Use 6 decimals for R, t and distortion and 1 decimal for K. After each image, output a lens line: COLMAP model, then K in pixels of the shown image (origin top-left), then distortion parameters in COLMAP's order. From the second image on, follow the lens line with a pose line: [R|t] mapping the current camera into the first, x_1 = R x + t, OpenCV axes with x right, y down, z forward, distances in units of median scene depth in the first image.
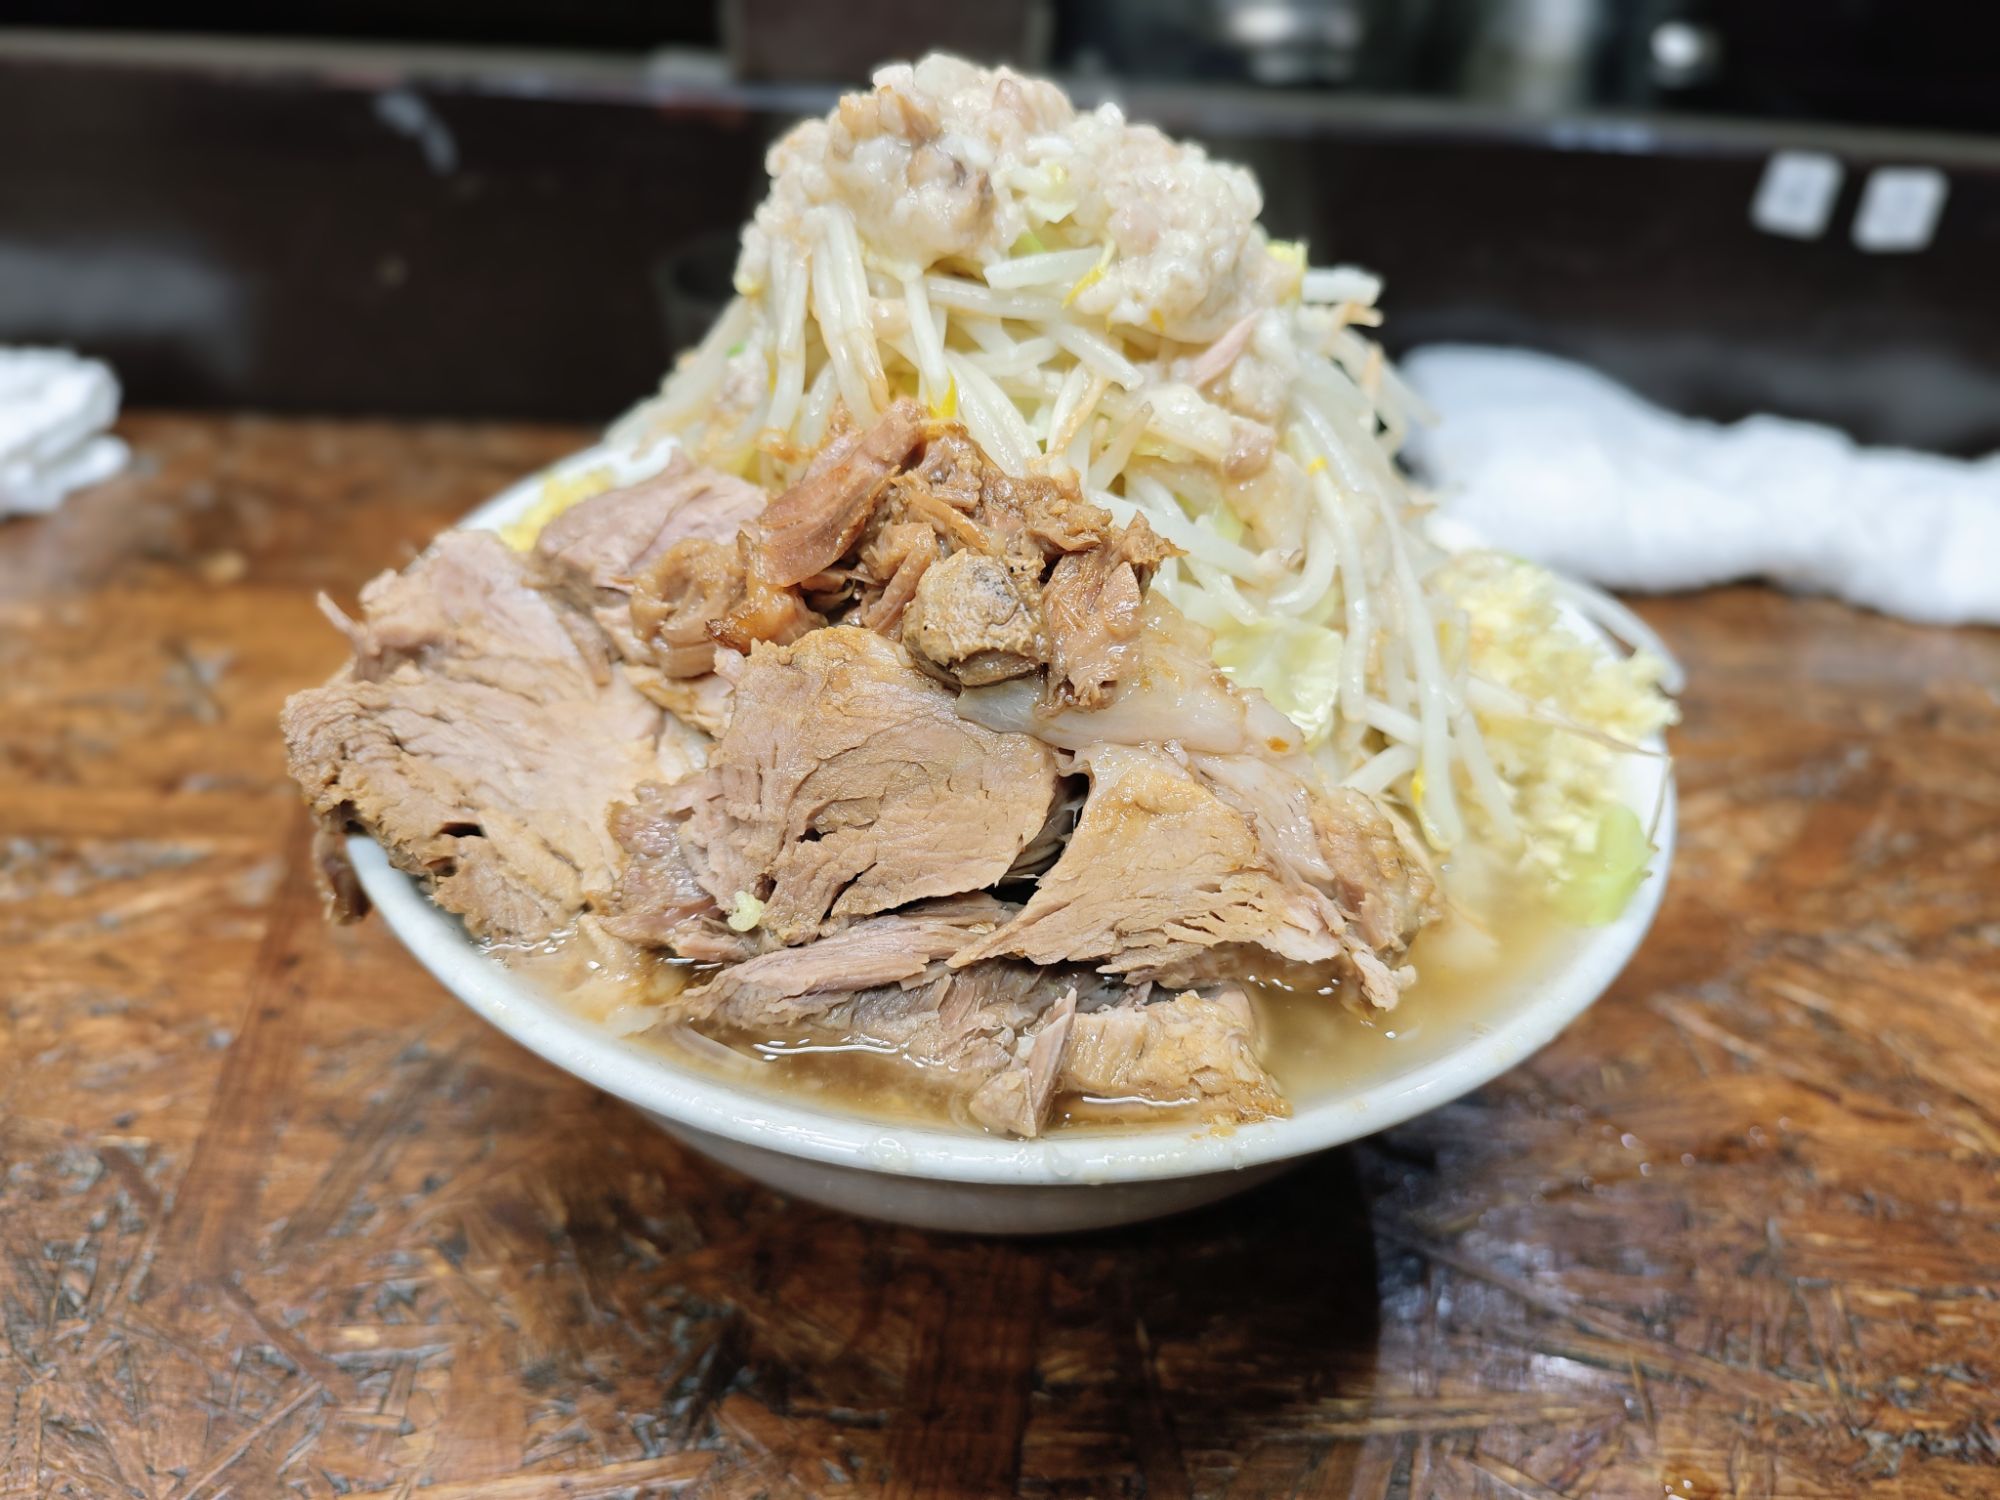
lens RADIAL K [[1503.2, 0, 971.0], [0, 1503.2, 769.0], [0, 0, 1]] dist [0.001792, -0.125021]
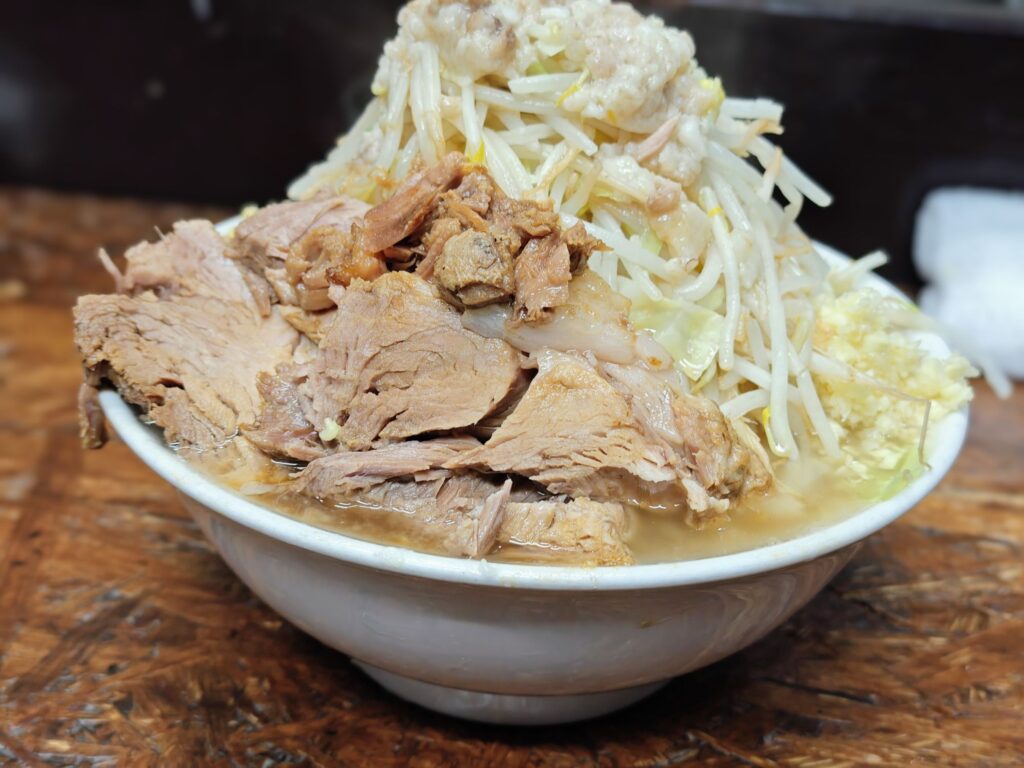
lens RADIAL K [[1496.7, 0, 512.0], [0, 1496.7, 384.0], [0, 0, 1]] dist [0.292700, -1.842777]
pose [[0.992144, 0.070252, -0.103513, 0.216399], [-0.086567, 0.982876, -0.162671, 0.286691], [0.090313, 0.170354, 0.981236, -0.631175]]
